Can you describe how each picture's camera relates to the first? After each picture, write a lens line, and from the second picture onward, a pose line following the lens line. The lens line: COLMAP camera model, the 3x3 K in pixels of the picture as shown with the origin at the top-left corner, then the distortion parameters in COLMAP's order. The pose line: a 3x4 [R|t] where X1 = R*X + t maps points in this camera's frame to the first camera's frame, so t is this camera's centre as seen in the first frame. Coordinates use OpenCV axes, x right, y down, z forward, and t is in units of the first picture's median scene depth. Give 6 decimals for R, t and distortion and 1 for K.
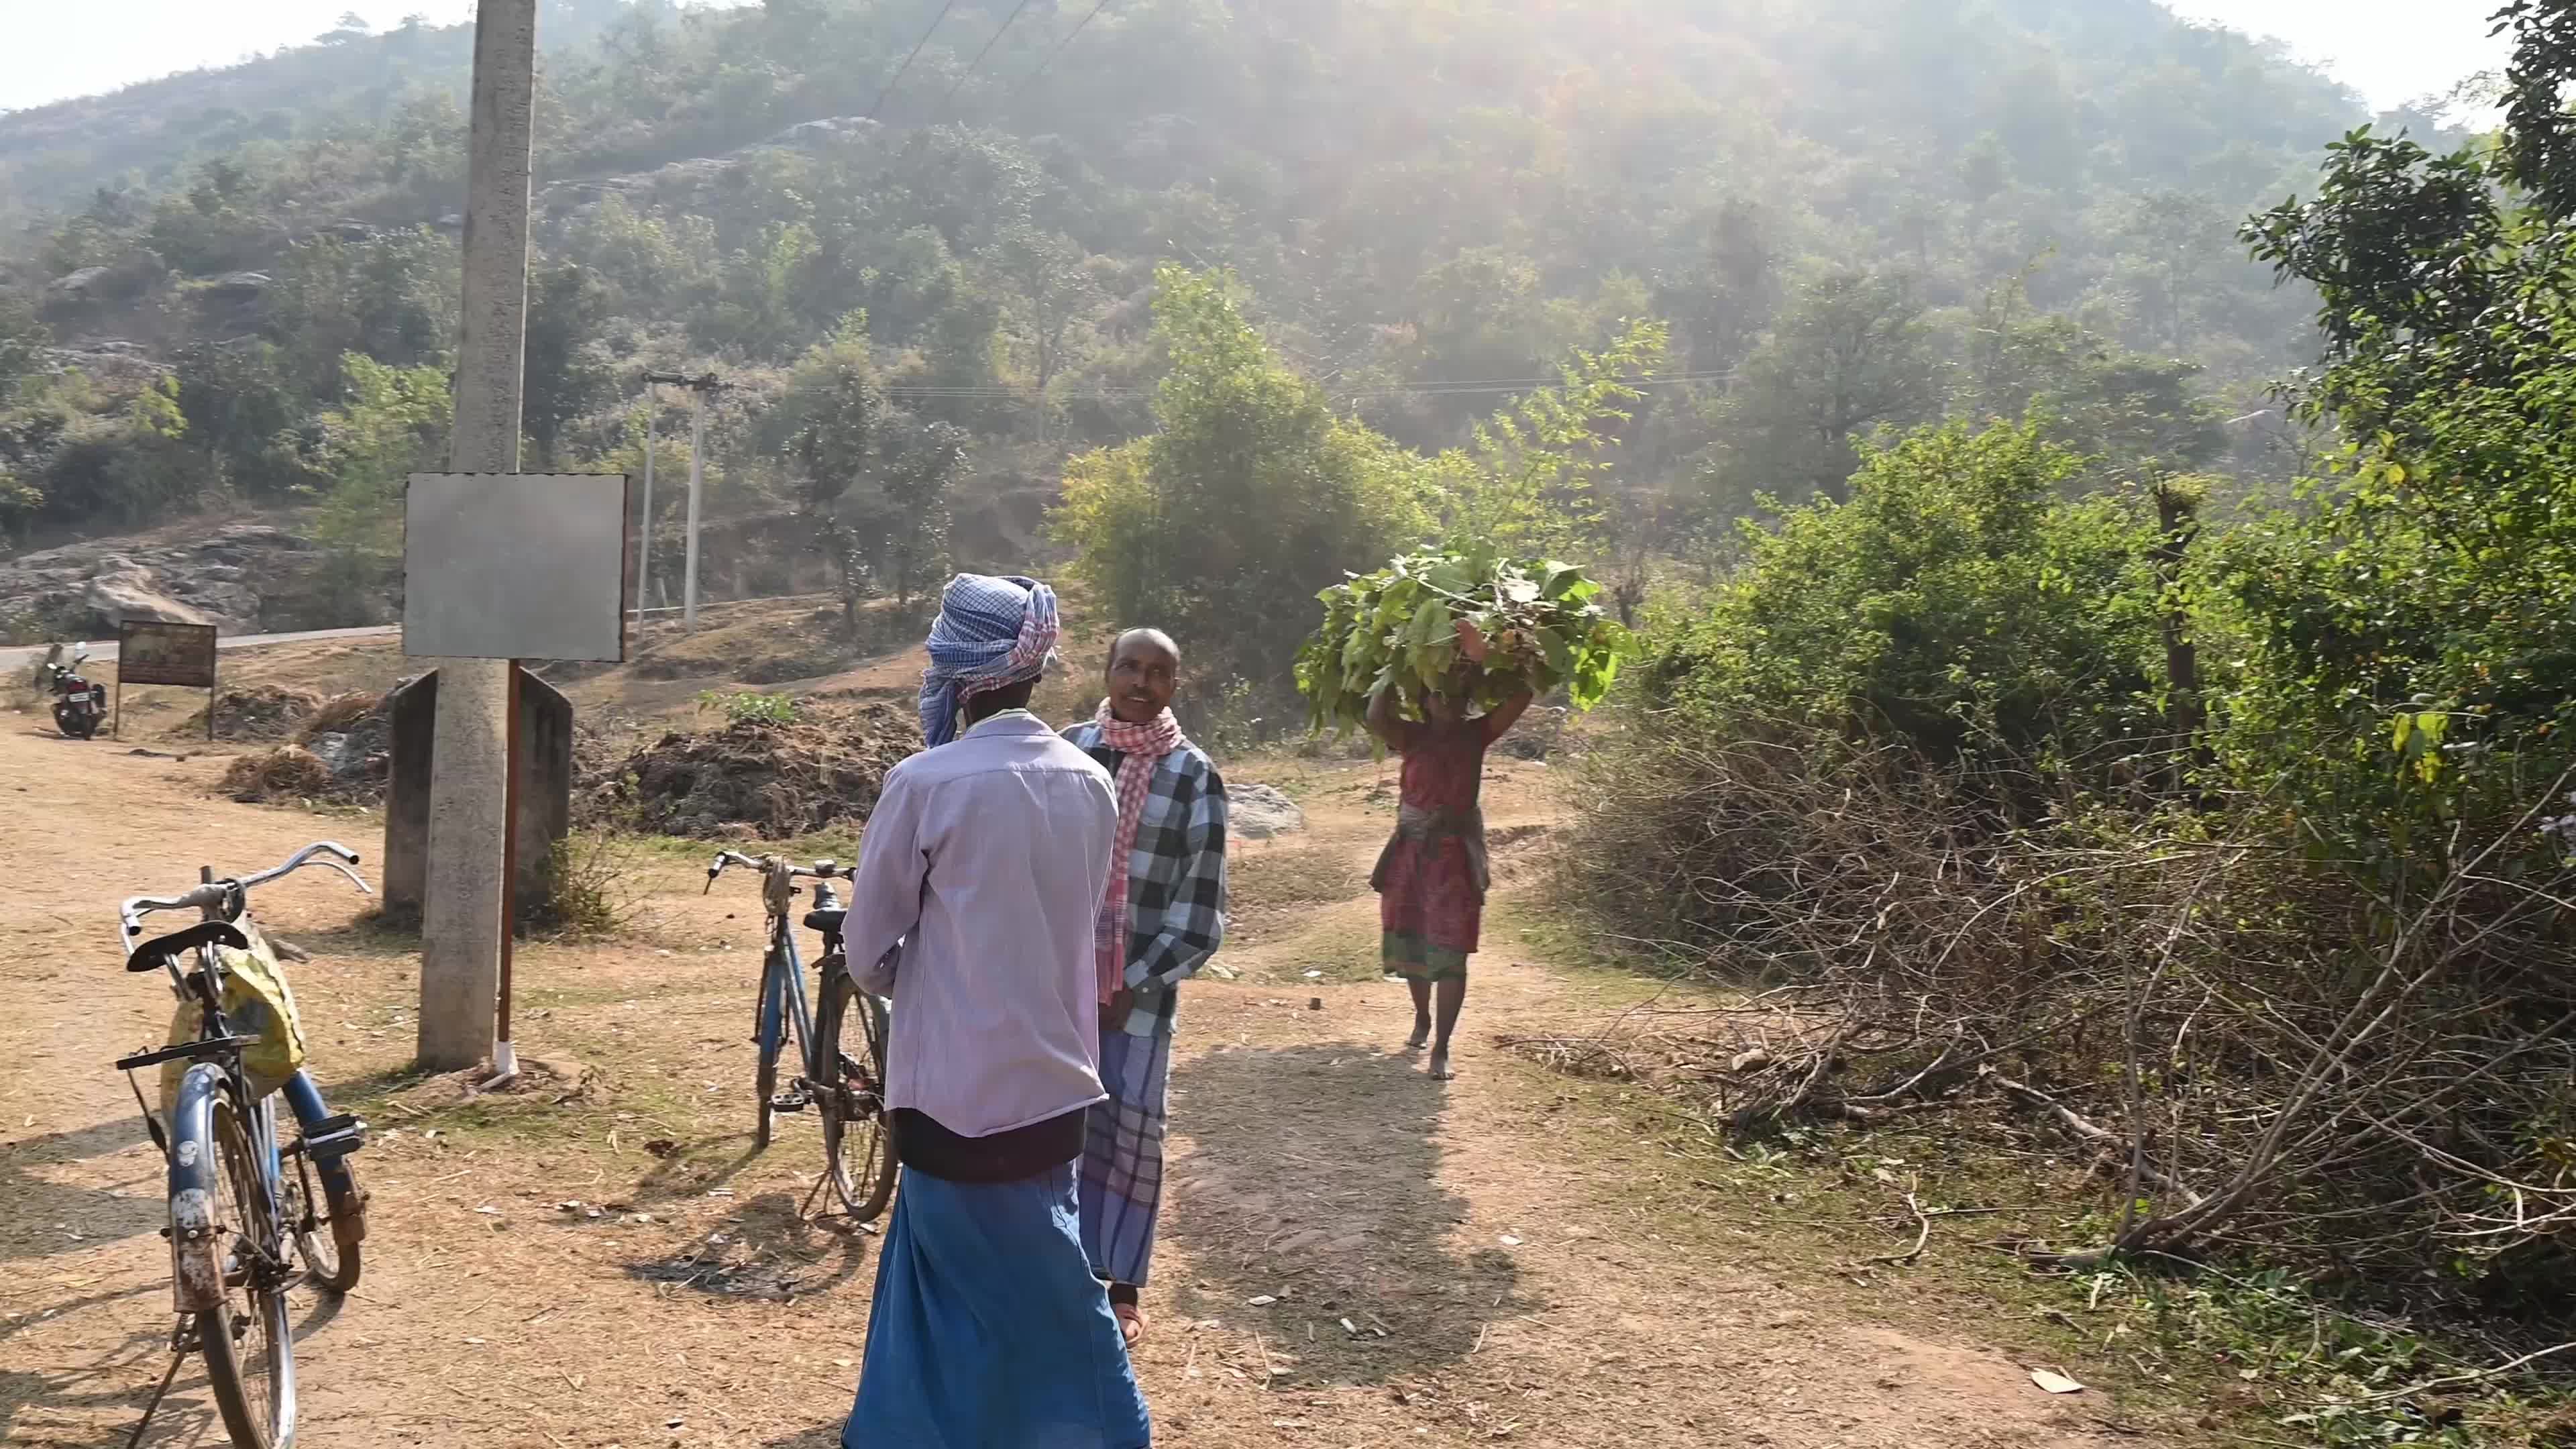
lens RADIAL K [[1749.6, 0, 1232.8], [0, 1749.6, 722.6], [0, 0, 1]] dist [-0.009906, -0.001113]
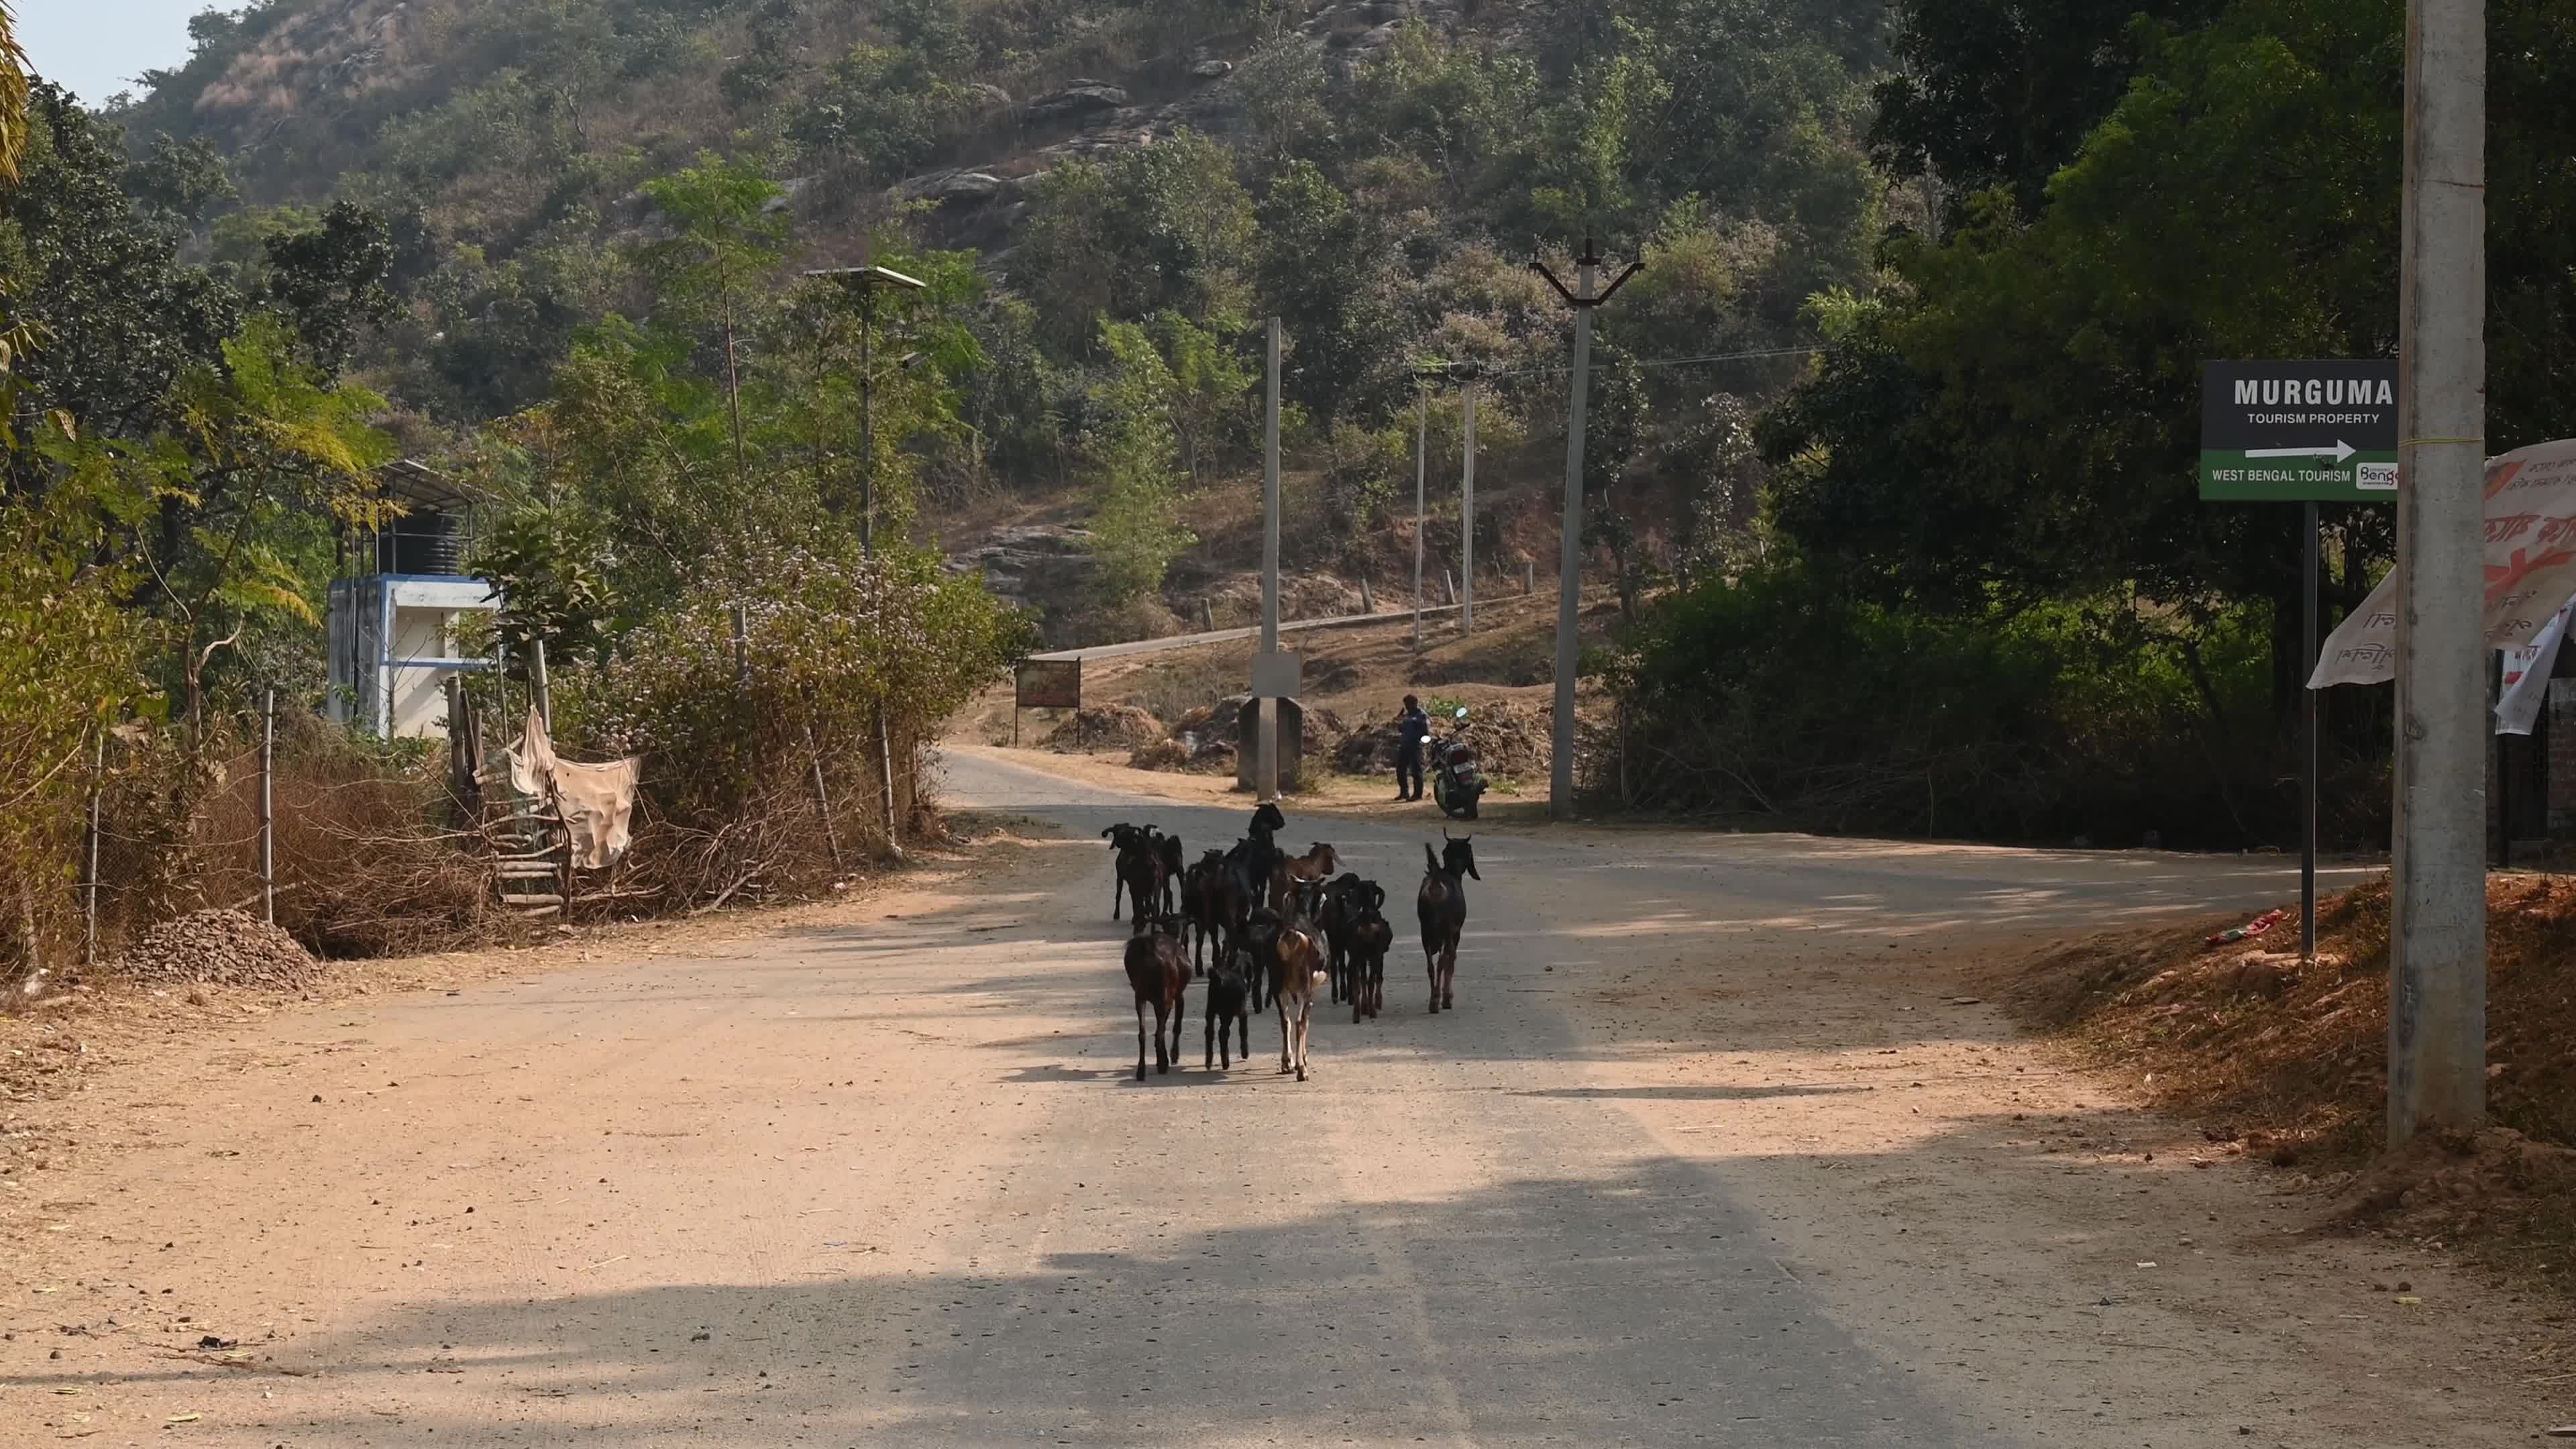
lens RADIAL K [[1749.6, 0, 1232.8], [0, 1749.6, 722.6], [0, 0, 1]] dist [-0.009906, -0.001113]
pose [[0.910966, -0.026538, -0.411628, -0.092438], [0.026526, 0.999632, -0.005744, -0.003952], [0.411629, -0.005686, 0.911334, 0.214150]]
